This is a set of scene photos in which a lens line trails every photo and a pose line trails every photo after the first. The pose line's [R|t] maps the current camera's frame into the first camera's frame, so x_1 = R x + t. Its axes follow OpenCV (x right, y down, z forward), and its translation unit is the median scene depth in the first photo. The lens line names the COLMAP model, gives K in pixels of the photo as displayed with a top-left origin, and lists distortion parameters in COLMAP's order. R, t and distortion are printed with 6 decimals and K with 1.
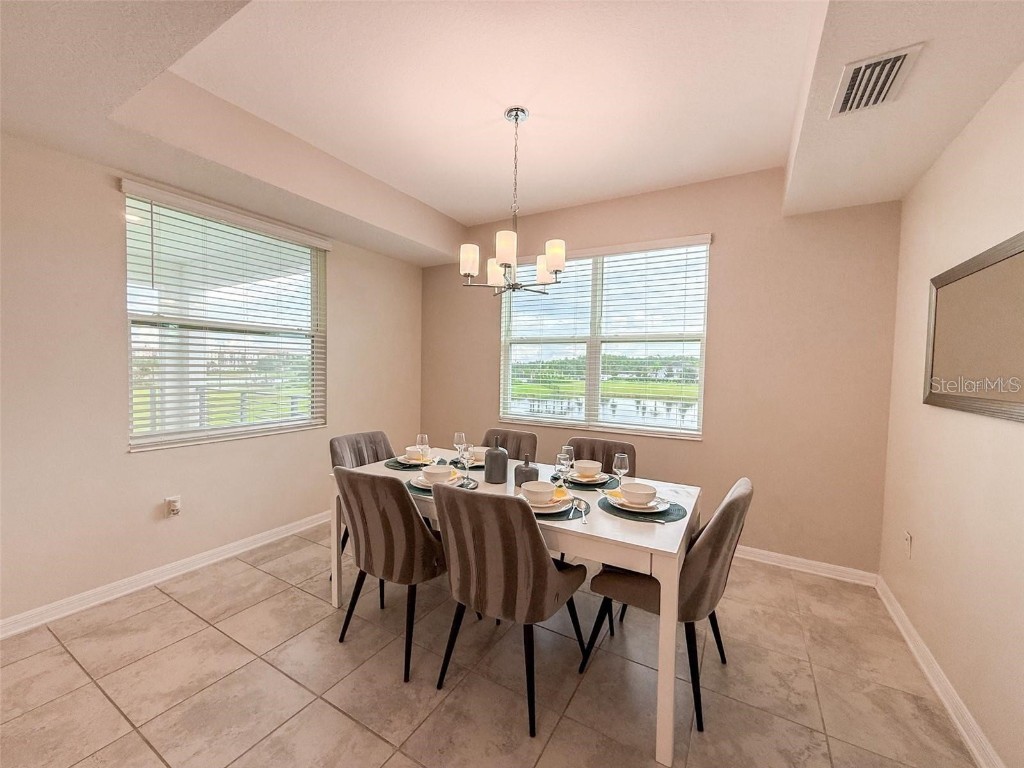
lens RADIAL K [[409.4, 0, 502.8], [0, 409.4, 385.4], [0, 0, 1]] dist [-0.000109, -0.000397]
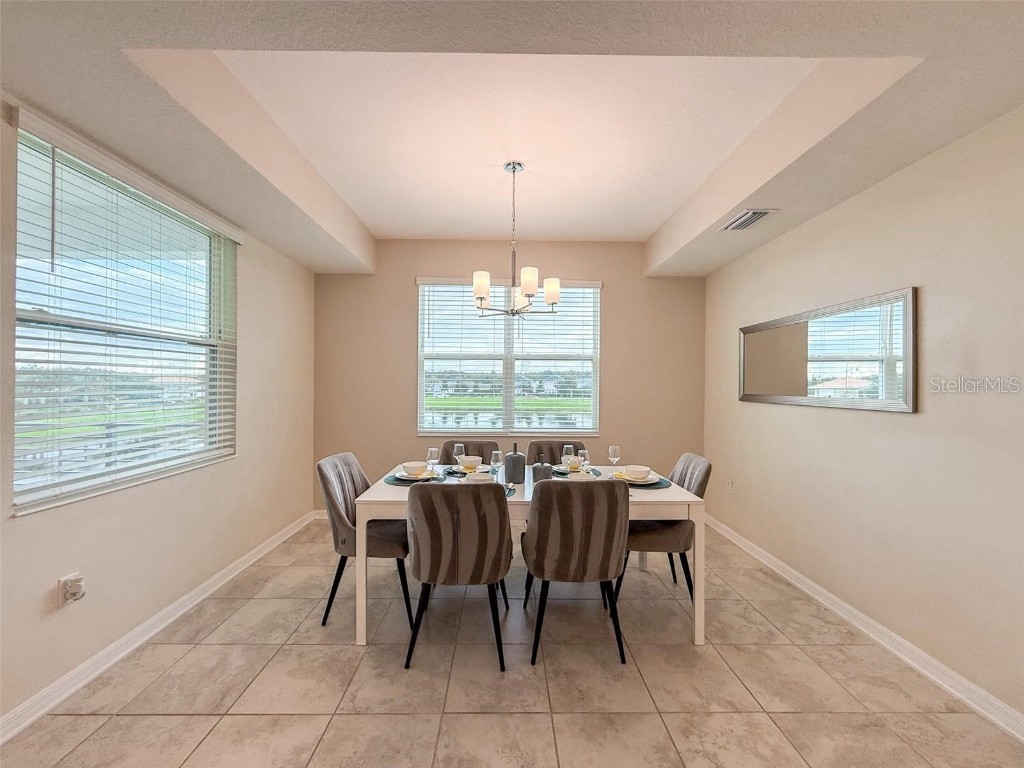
lens RADIAL K [[409.4, 0, 510.6], [0, 409.4, 384.6], [0, 0, 1]] dist [-0.000109, -0.000397]
pose [[0.856148, -0.012823, 0.516571, -0.527368], [0.031492, 0.999129, -0.027392, -0.004561], [-0.515769, 0.039720, 0.855806, 0.019082]]
